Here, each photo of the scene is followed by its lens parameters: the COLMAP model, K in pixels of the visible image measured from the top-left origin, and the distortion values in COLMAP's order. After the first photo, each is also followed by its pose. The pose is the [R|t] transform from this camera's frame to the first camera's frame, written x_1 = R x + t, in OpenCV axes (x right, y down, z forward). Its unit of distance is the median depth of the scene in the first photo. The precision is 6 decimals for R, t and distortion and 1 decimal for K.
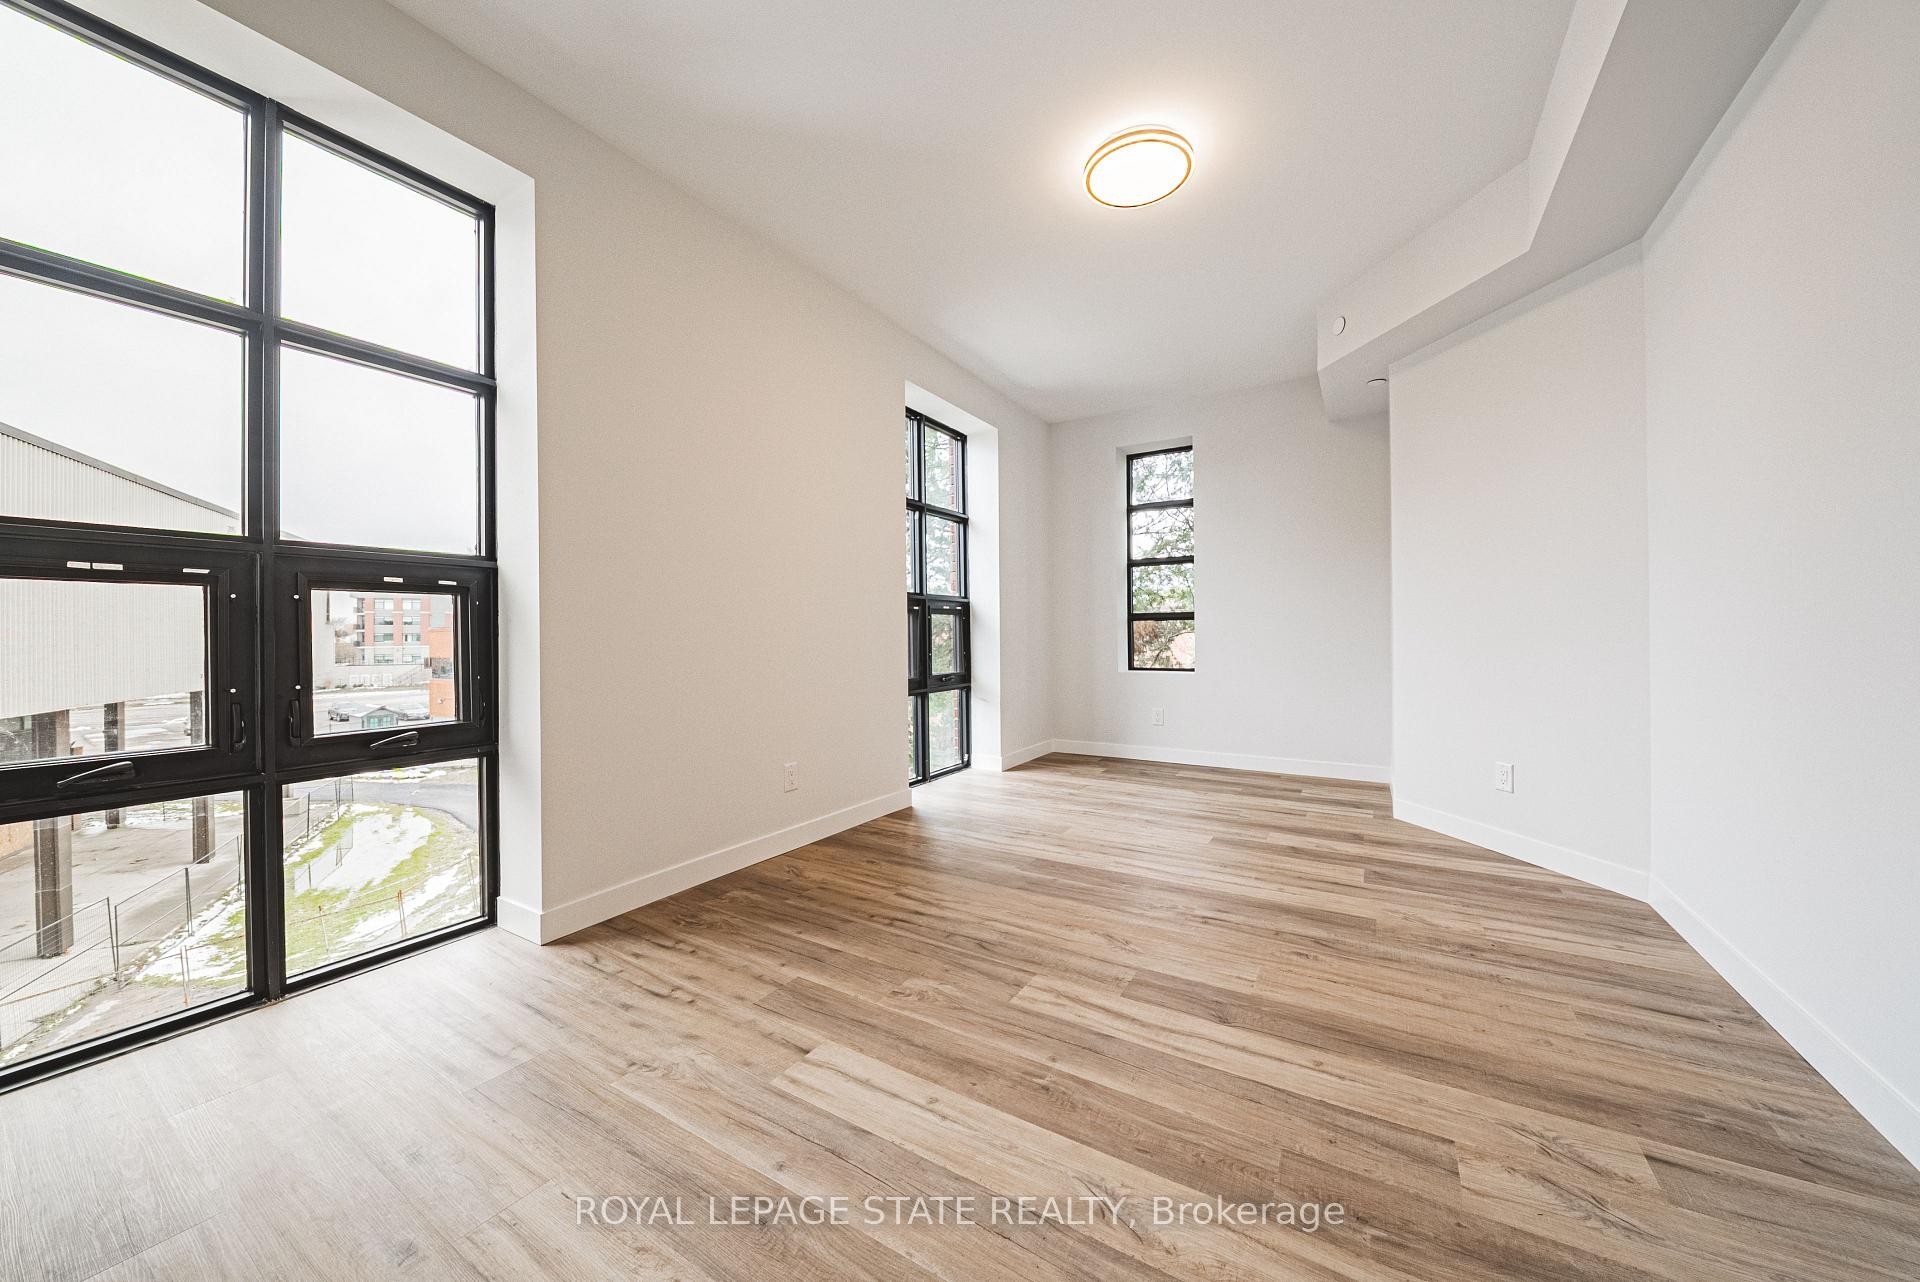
lens RADIAL K [[690.6, 0, 911.0], [0, 690.6, 639.7], [0, 0, 1]] dist [0.000050, -0.000040]
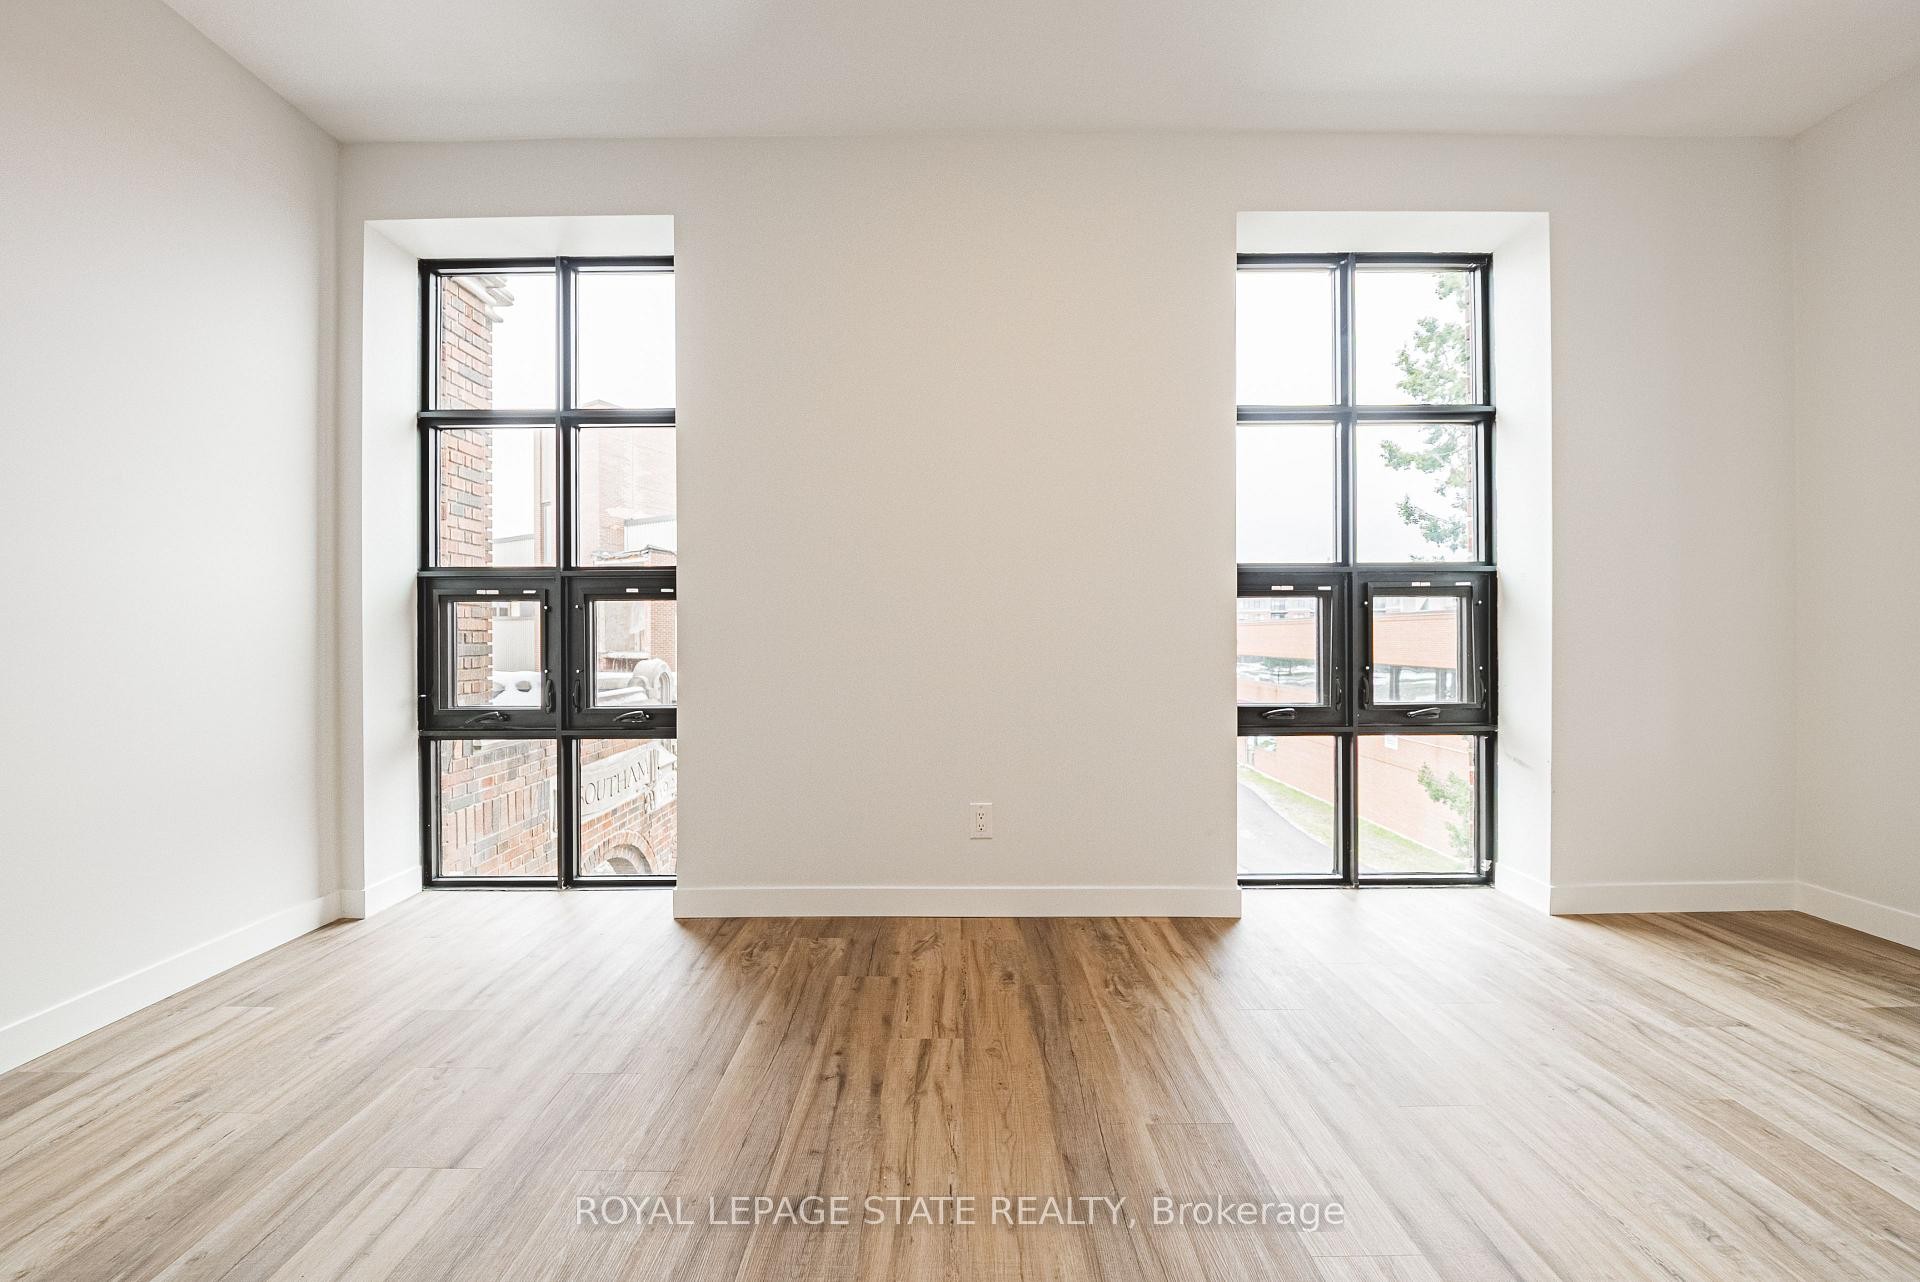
lens RADIAL K [[668.2, 0, 980.1], [0, 668.2, 643.8], [0, 0, 1]] dist [-0.008119, -0.000347]
pose [[0.549536, 0.016967, -0.835298, 0.473784], [-0.006120, 0.999849, 0.016283, -0.008676], [0.835448, -0.003836, 0.549556, 0.647932]]
